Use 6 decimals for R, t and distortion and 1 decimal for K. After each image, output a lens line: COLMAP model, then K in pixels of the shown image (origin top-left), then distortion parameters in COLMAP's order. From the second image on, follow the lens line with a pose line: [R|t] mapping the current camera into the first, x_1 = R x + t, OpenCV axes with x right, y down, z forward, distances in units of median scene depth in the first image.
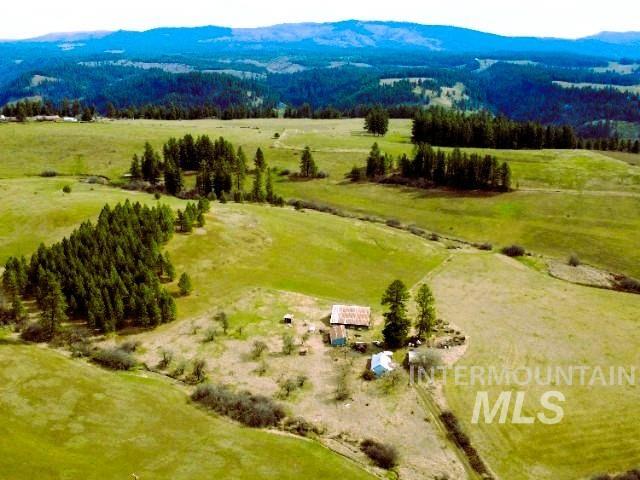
lens RADIAL K [[617.5, 0, 320.5], [0, 617.5, 235.6], [0, 0, 1]] dist [-0.000291, 0.000000]
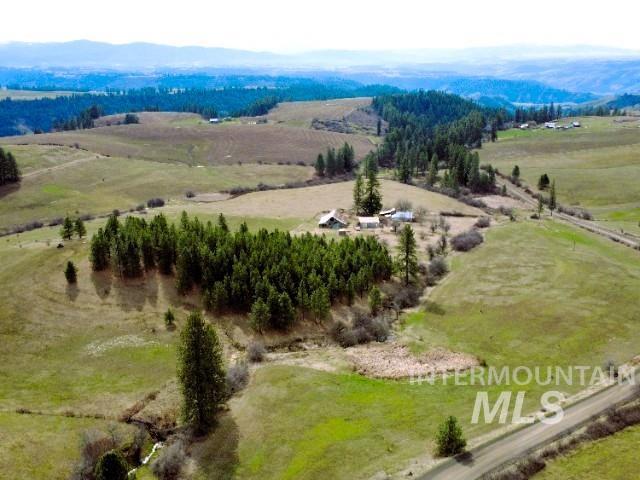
lens RADIAL K [[617.5, 0, 320.3], [0, 617.5, 238.1], [0, 0, 1]] dist [-0.000291, 0.000000]
pose [[-0.042197, -0.270145, 0.961895, -0.670013], [0.298487, 0.915375, 0.270174, -0.109565], [-0.953480, 0.298514, 0.042009, 0.534479]]
